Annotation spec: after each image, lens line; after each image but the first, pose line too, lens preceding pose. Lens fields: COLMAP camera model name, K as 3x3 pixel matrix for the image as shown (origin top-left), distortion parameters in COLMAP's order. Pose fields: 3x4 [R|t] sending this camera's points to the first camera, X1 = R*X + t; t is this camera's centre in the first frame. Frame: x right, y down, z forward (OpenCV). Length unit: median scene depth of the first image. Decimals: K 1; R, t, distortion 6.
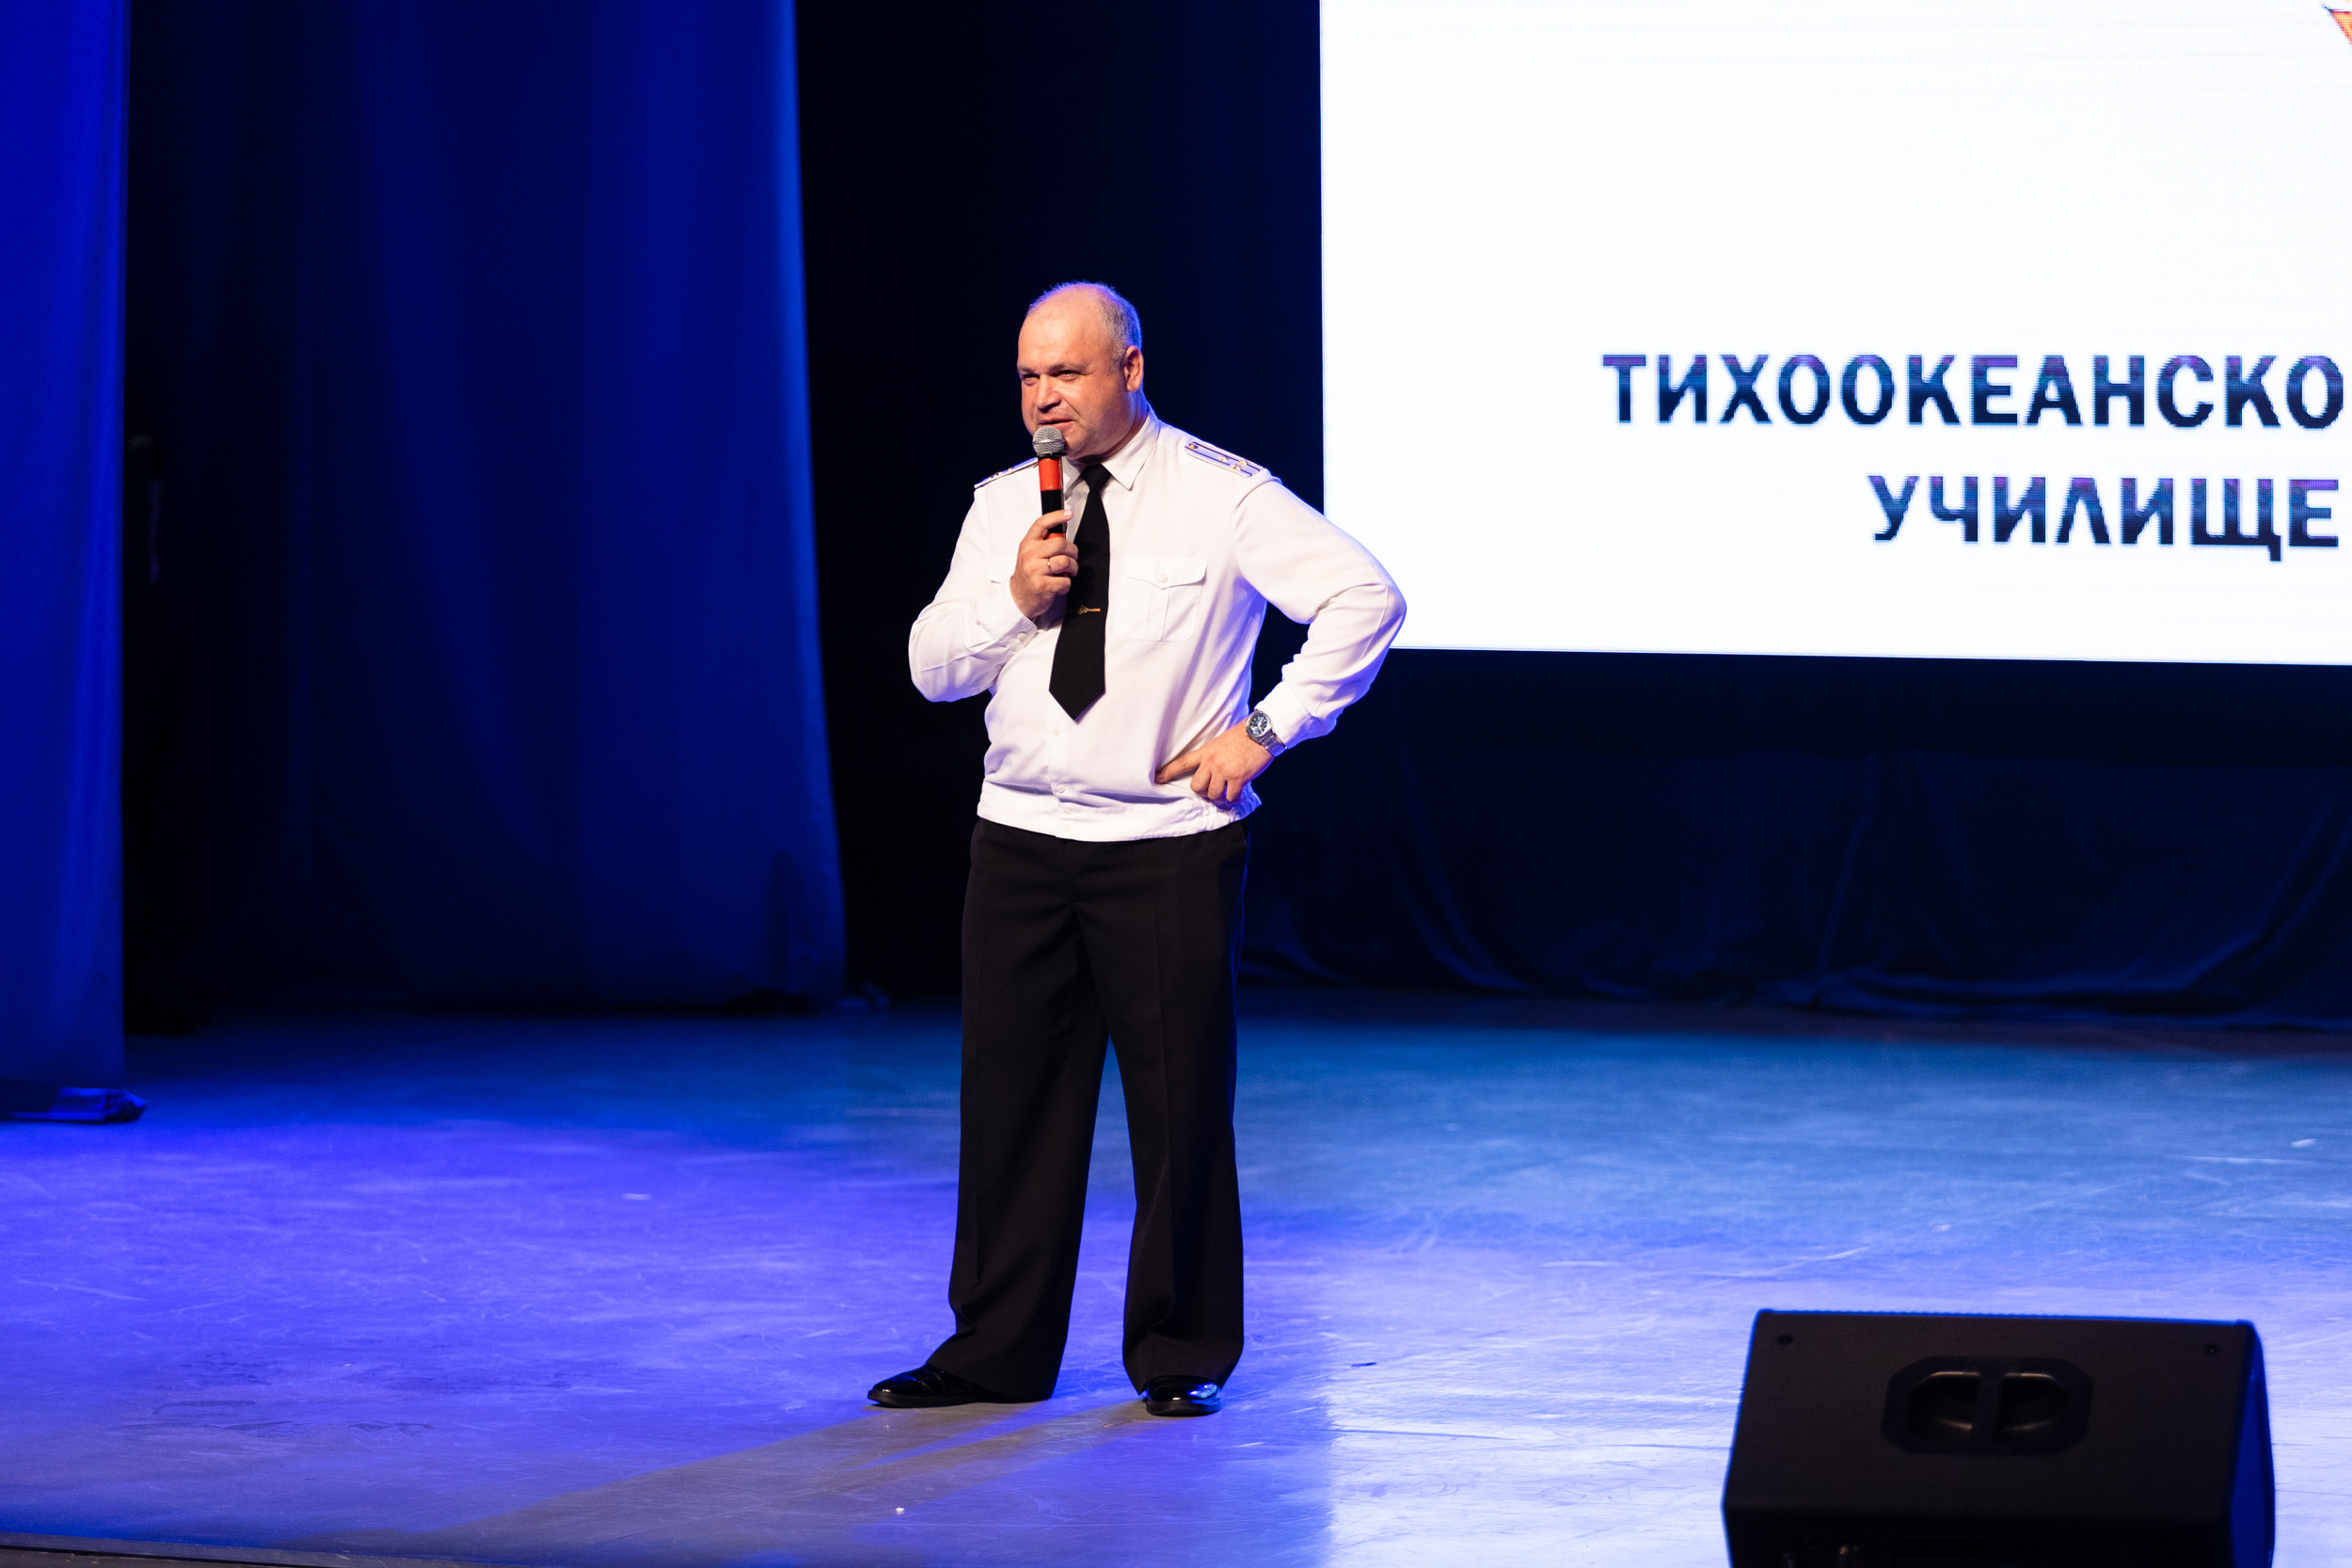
lens RADIAL K [[9807.0, 0, 1173.7], [0, 9807.0, 774.9], [0, 0, 1]] dist [-0.303916, 0.000000]
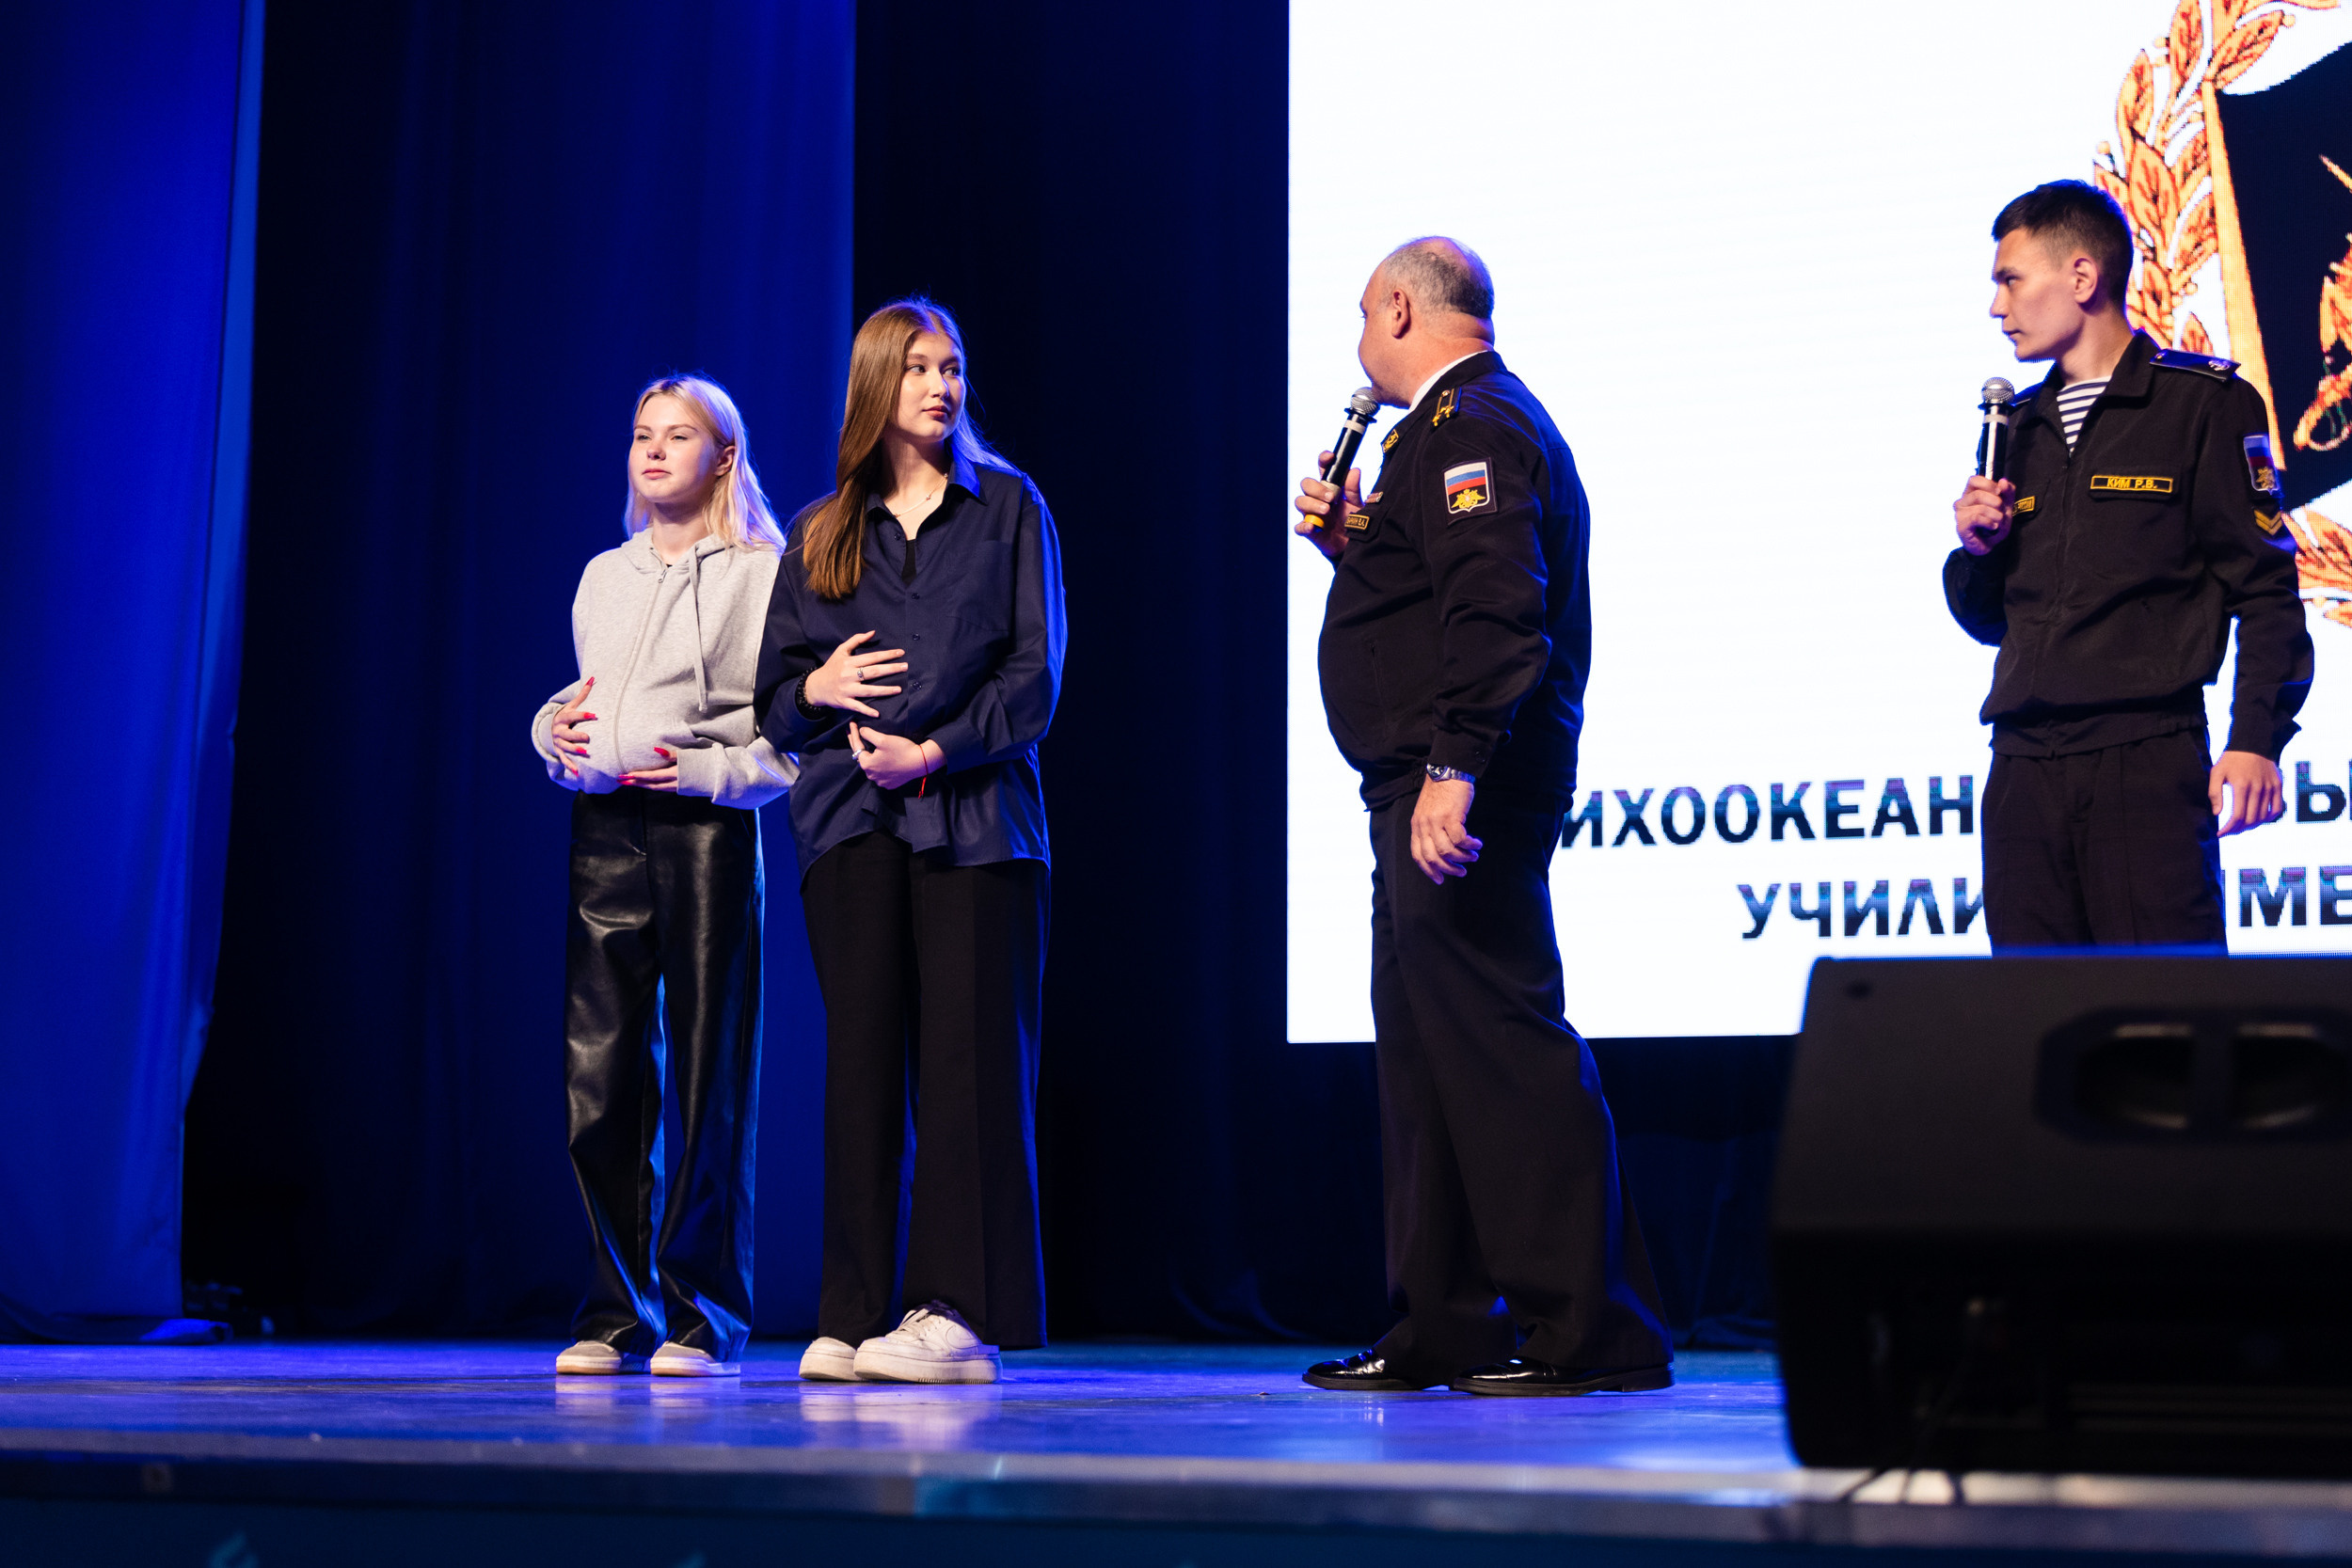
lens RADIAL K [[4887.5, 0, 1040.4], [0, 4887.5, 788.1], [0, 0, 1]] dist [-0.081532, 0.000000]
pose [[0.999086, 0.014493, -0.040217, 0.009185], [-0.020723, 0.987044, -0.159106, 0.055444], [0.037390, 0.159794, 0.986442, 0.403266]]
